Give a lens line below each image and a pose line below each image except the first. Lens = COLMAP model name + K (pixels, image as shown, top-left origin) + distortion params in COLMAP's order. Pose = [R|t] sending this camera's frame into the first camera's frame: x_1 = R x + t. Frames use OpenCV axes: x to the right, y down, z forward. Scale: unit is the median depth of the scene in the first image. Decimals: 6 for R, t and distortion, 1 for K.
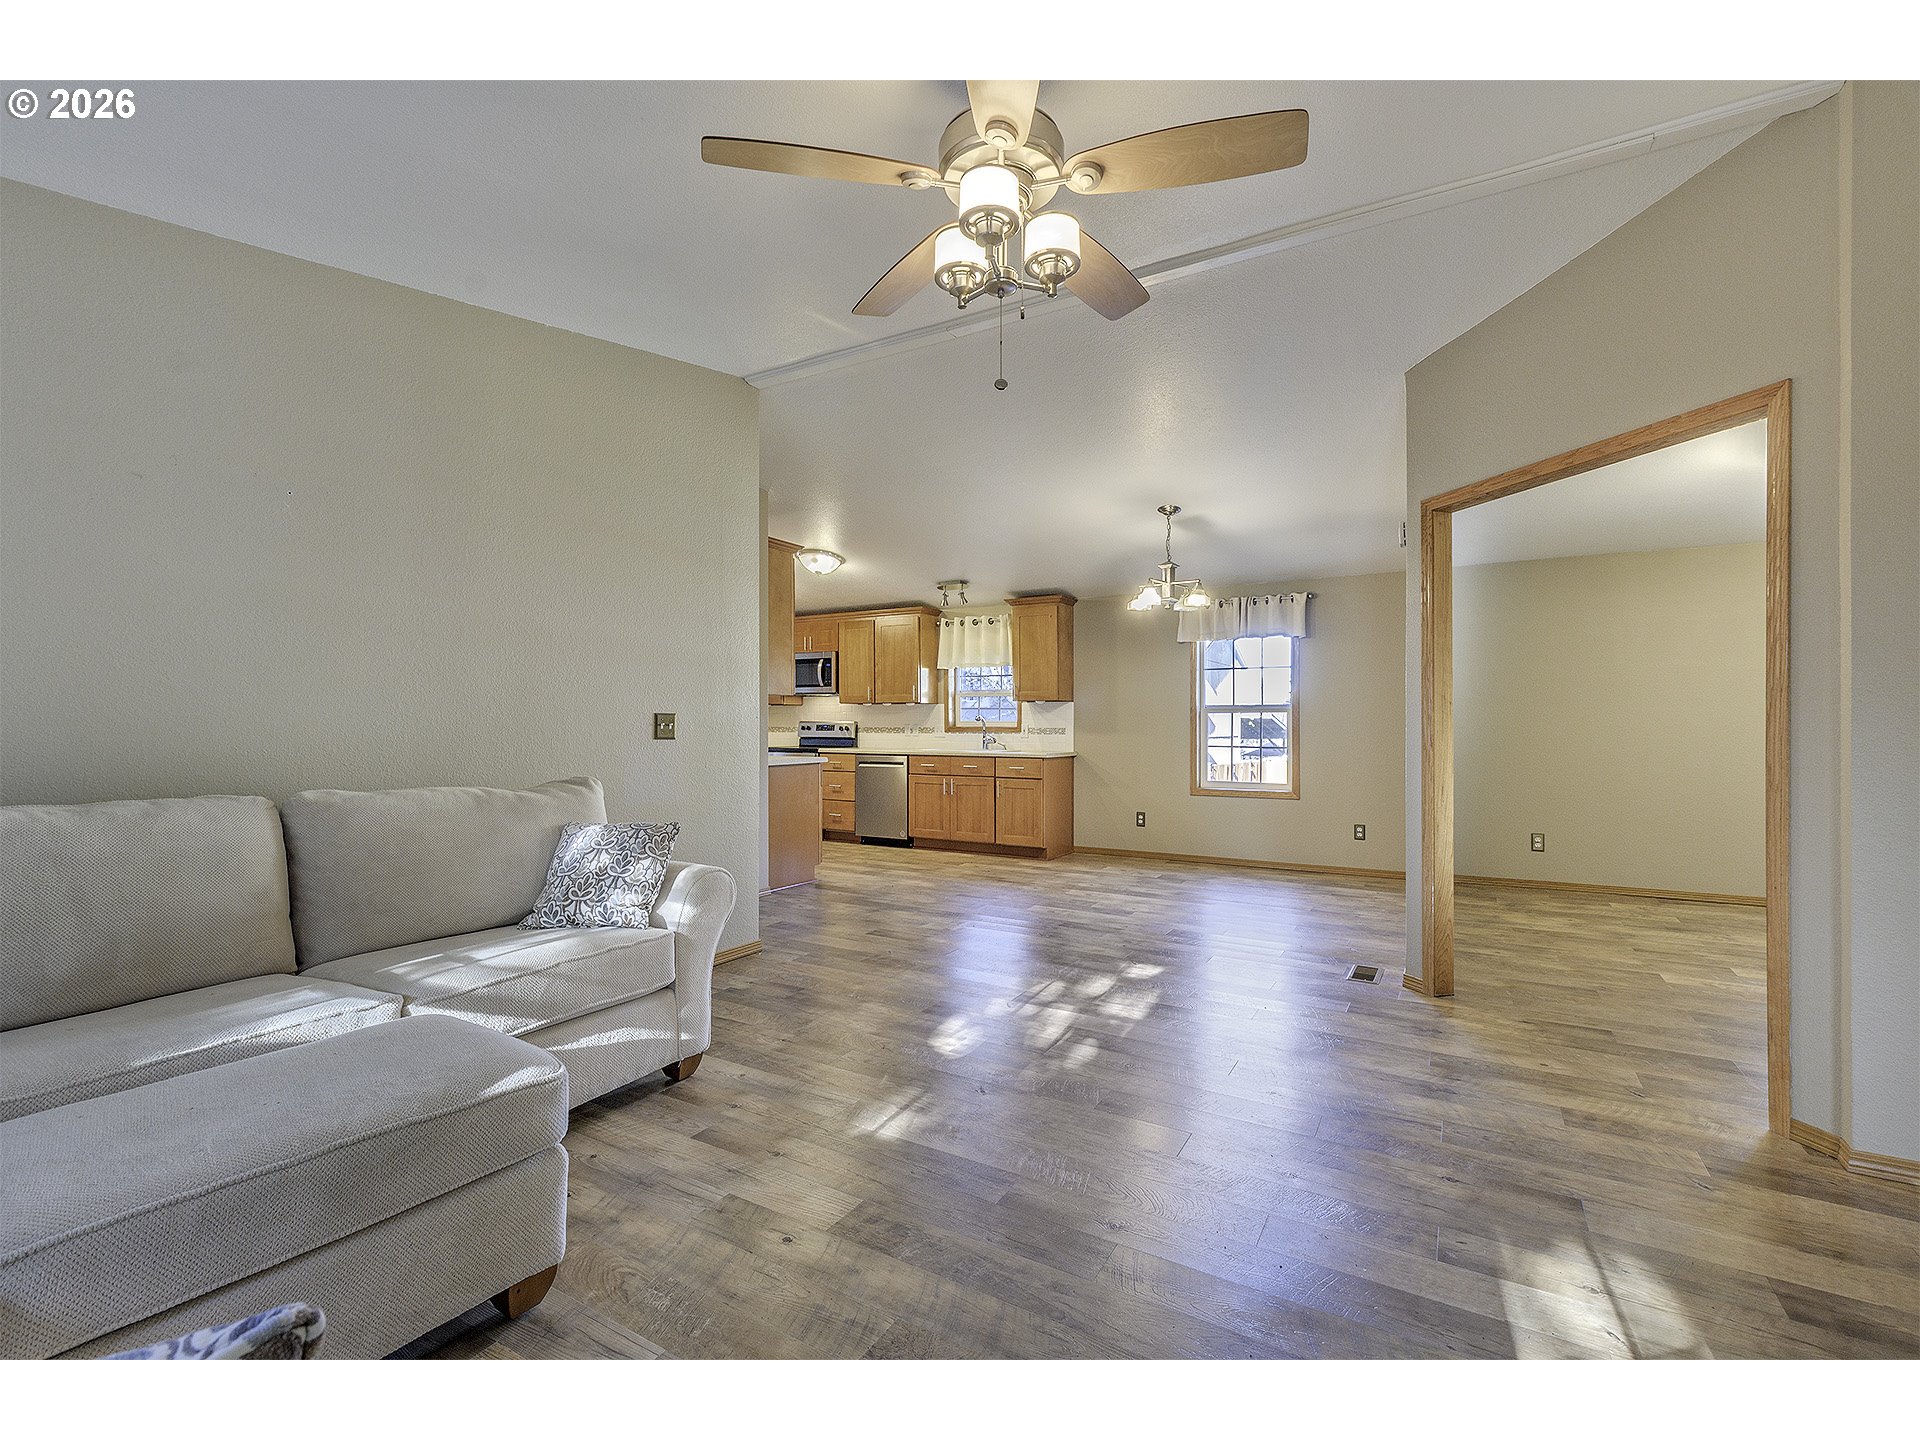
lens RADIAL K [[843.4, 0, 974.3], [0, 843.4, 721.1], [0, 0, 1]] dist [0.003684, -0.002157]
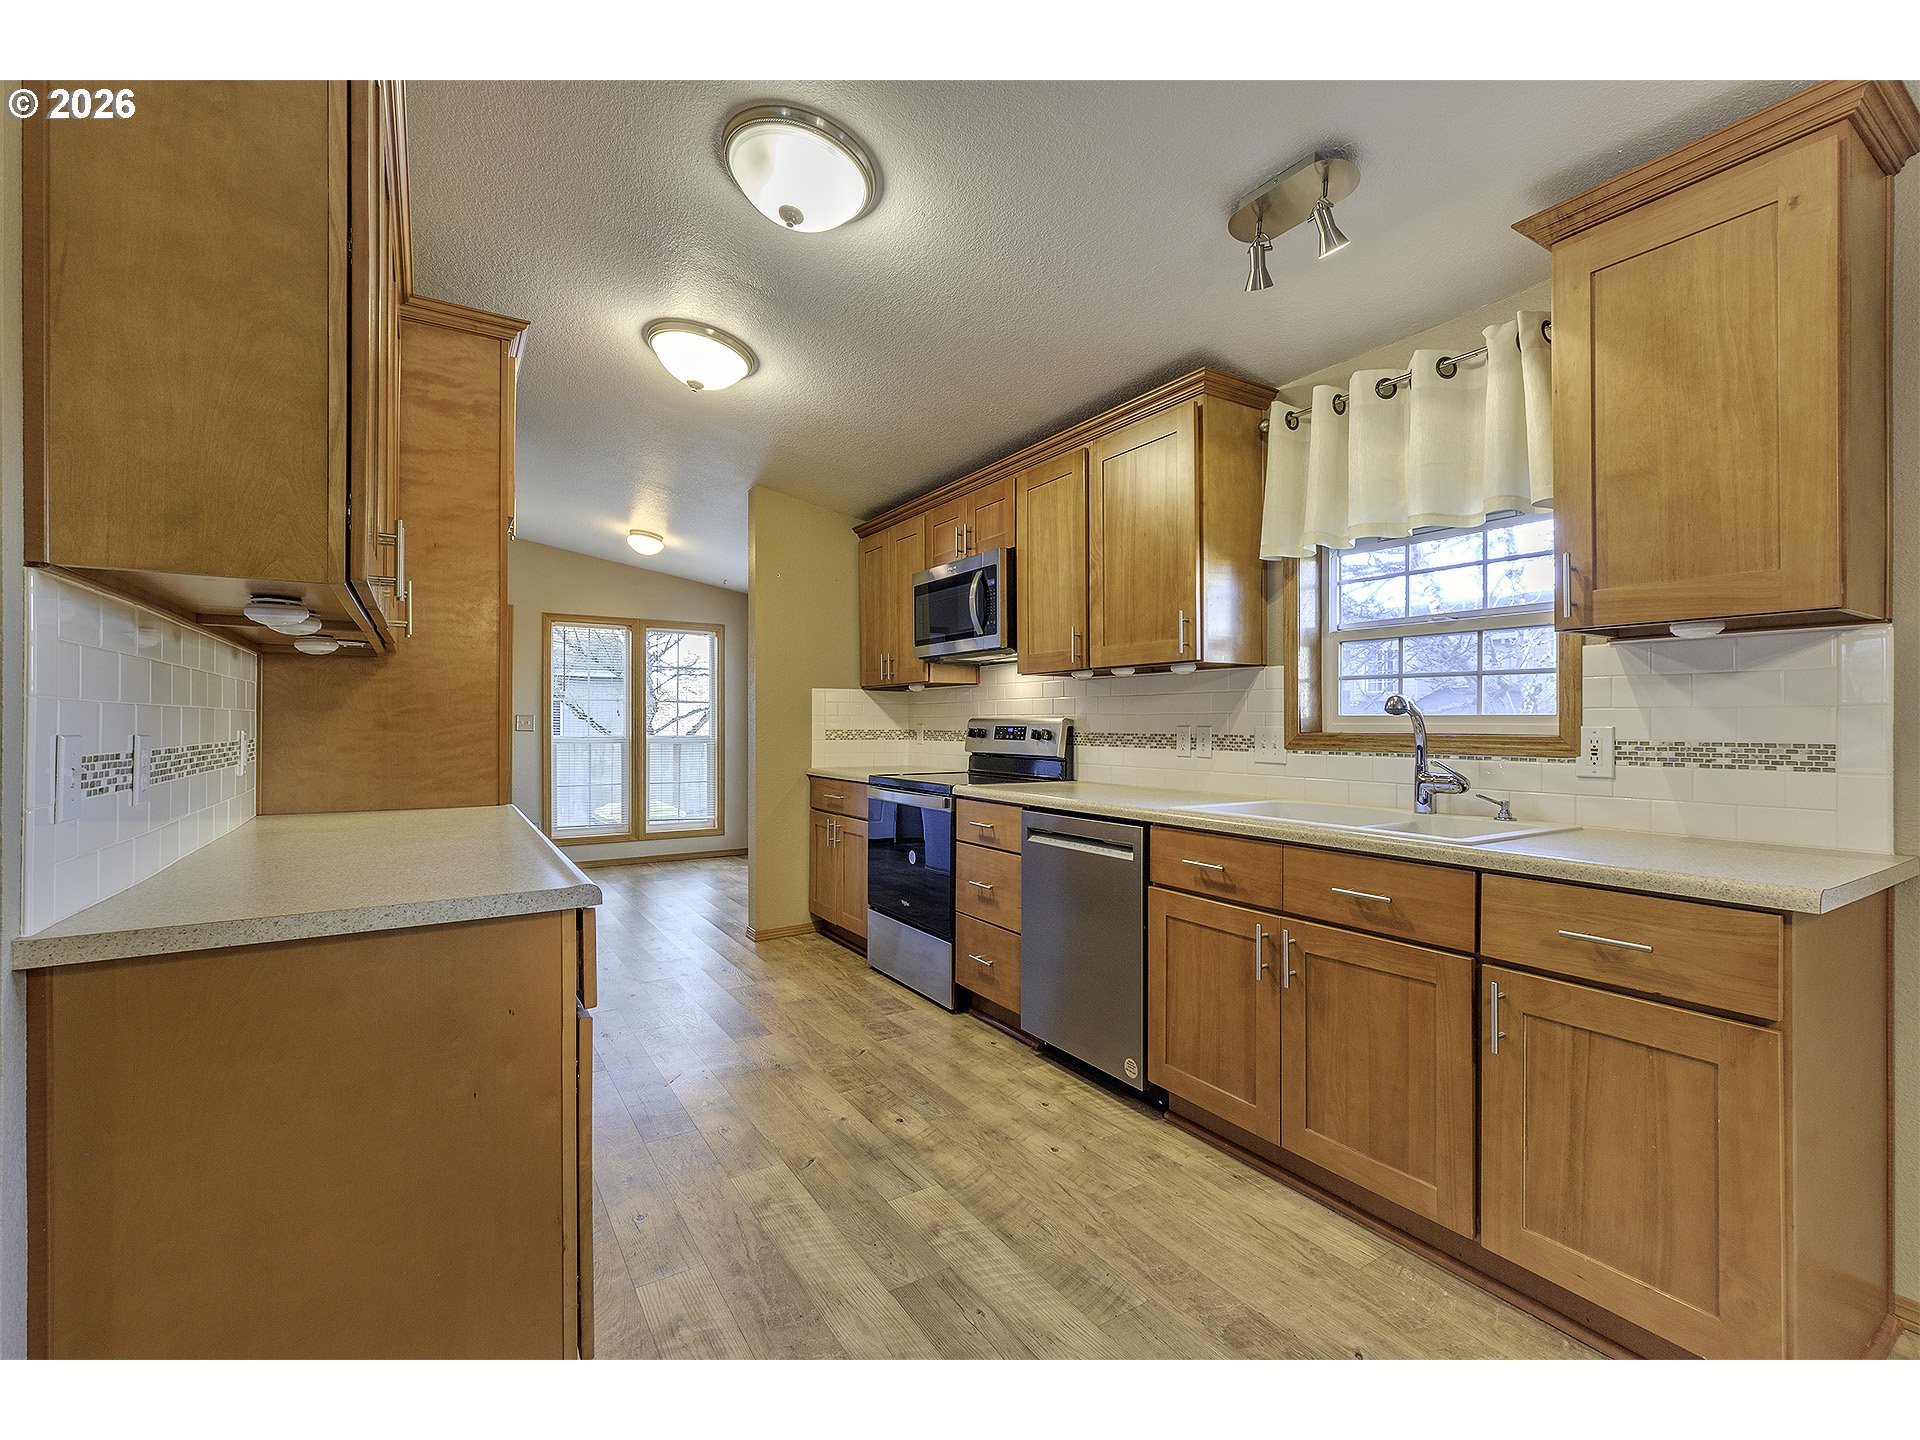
lens RADIAL K [[843.4, 0, 960.8], [0, 843.4, 727.7], [0, 0, 1]] dist [0.003684, -0.002157]
pose [[0.887510, -0.000044, -0.460789, 0.005896], [0.004995, 0.999942, 0.009525, 0.000834], [0.460761, -0.010755, 0.887459, 0.747192]]
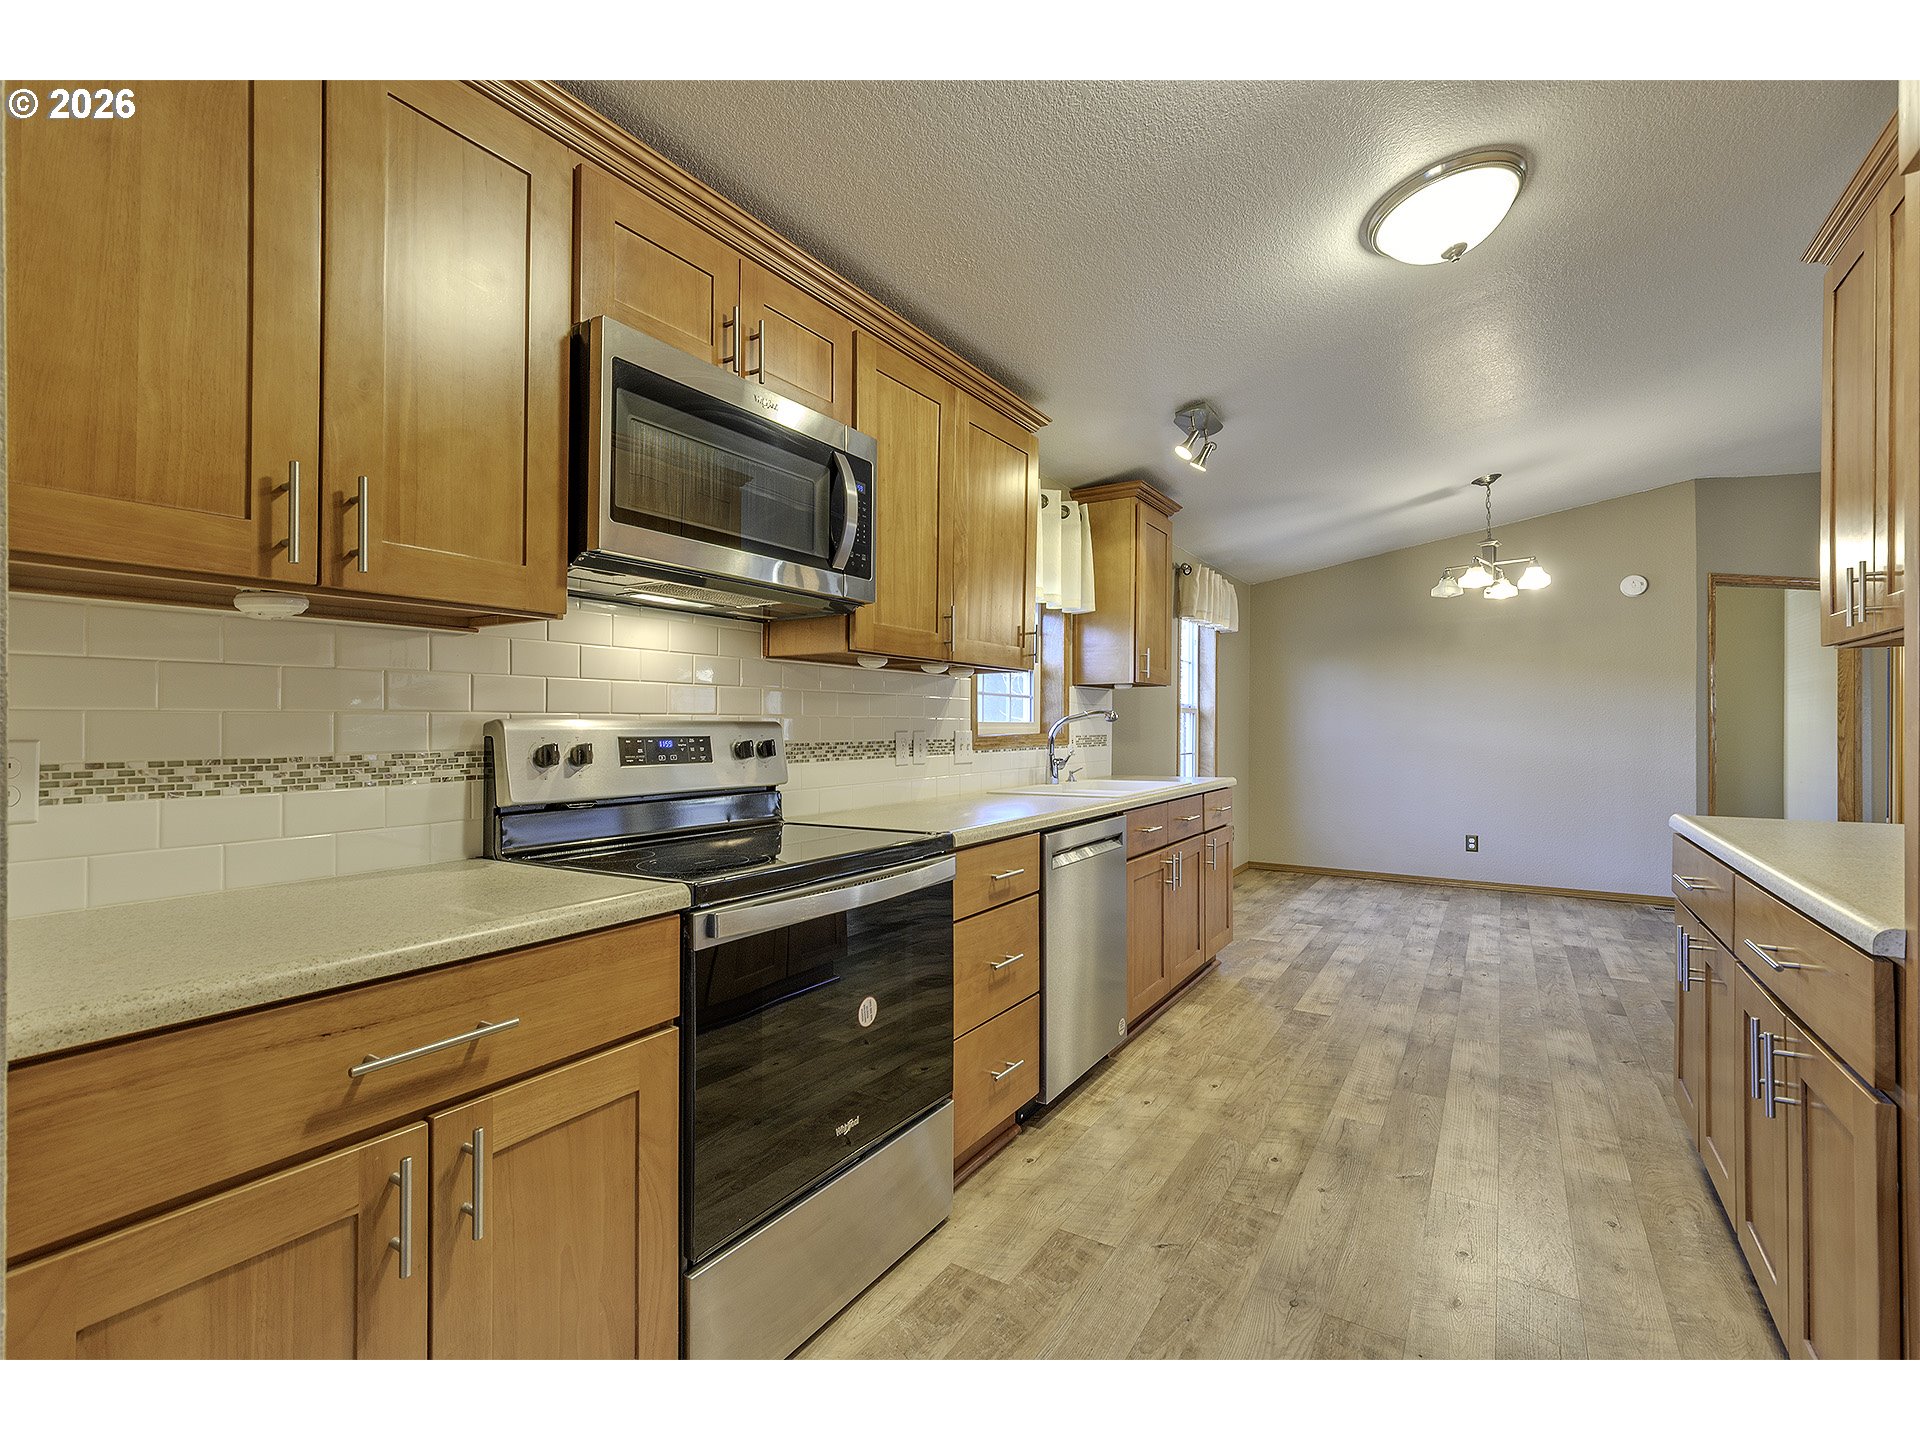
lens RADIAL K [[843.4, 0, 1003.2], [0, 843.4, 732.7], [0, 0, 1]] dist [0.003684, -0.002157]
pose [[0.010073, -0.005798, 0.999932, -0.498371], [0.008804, 0.999945, 0.005709, 0.003466], [-0.999911, 0.008745, 0.010124, 1.144238]]
